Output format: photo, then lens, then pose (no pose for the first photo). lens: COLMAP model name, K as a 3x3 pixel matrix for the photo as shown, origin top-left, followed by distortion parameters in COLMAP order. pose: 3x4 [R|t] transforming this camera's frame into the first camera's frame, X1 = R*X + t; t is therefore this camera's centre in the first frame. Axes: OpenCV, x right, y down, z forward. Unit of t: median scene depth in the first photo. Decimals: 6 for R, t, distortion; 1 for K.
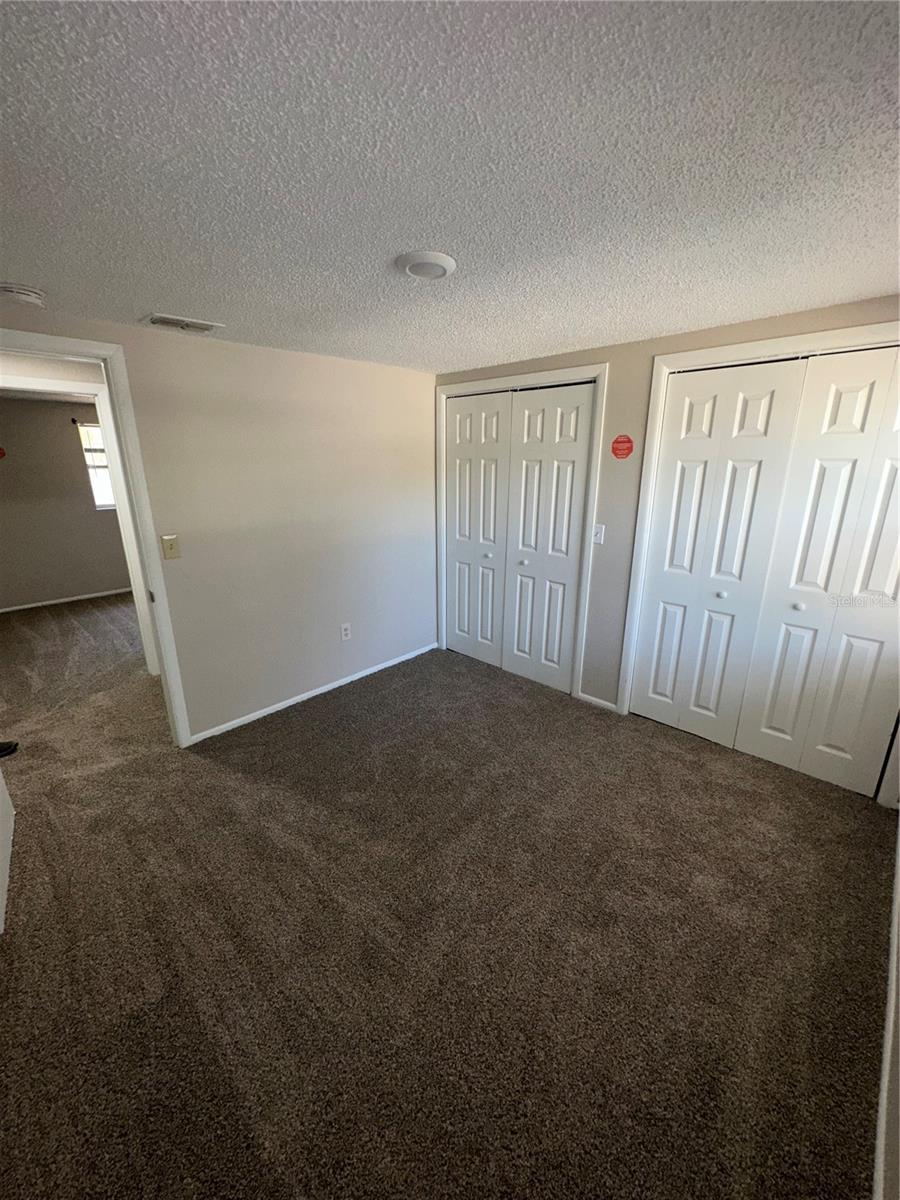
lens RADIAL K [[479.8, 0, 450.0], [0, 479.8, 600.0], [0, 0, 1]] dist [0.000098, 0.000007]
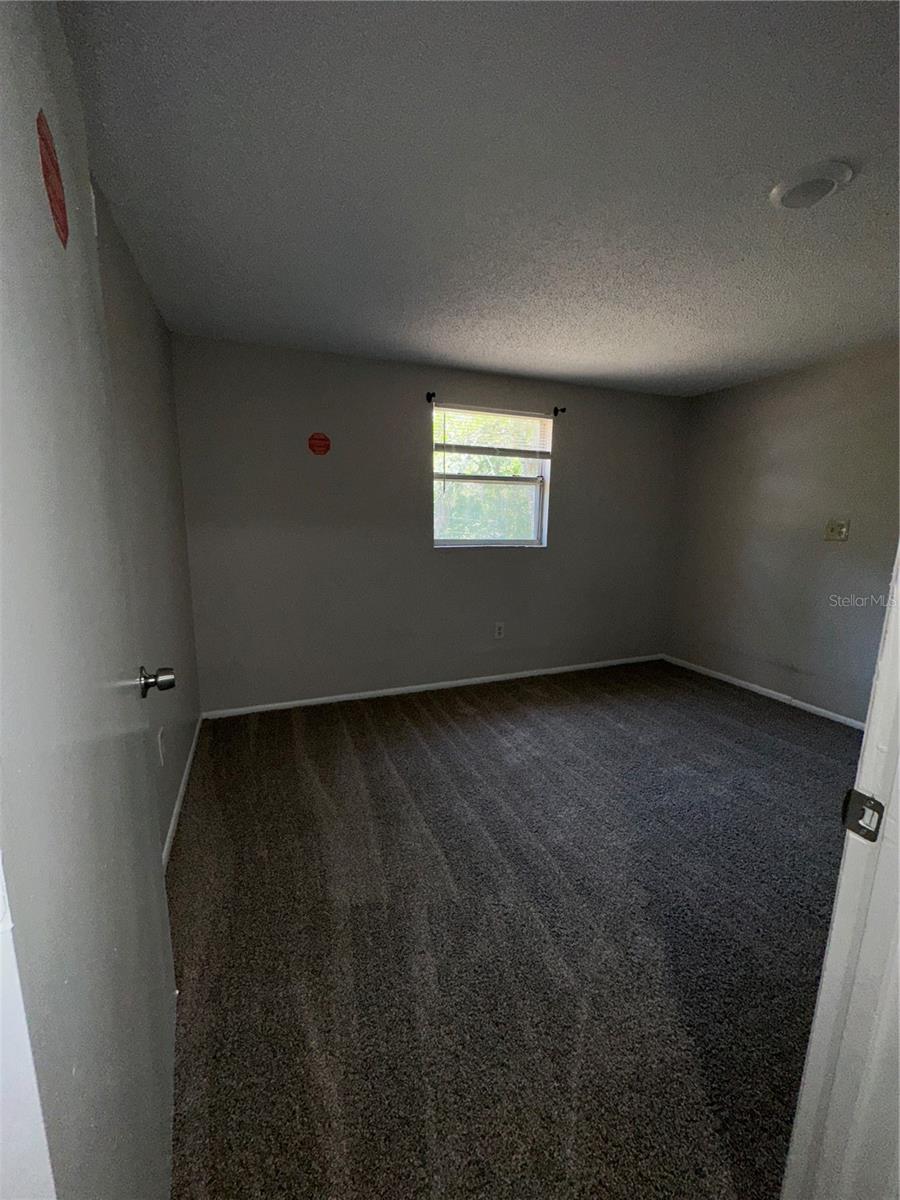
lens RADIAL K [[479.8, 0, 450.0], [0, 479.8, 600.0], [0, 0, 1]] dist [0.000098, 0.000007]
pose [[0.906616, 0.084944, -0.413318, -0.536997], [-0.132202, 0.987392, -0.087058, -0.088051], [0.400712, 0.133570, 0.906415, 0.553306]]
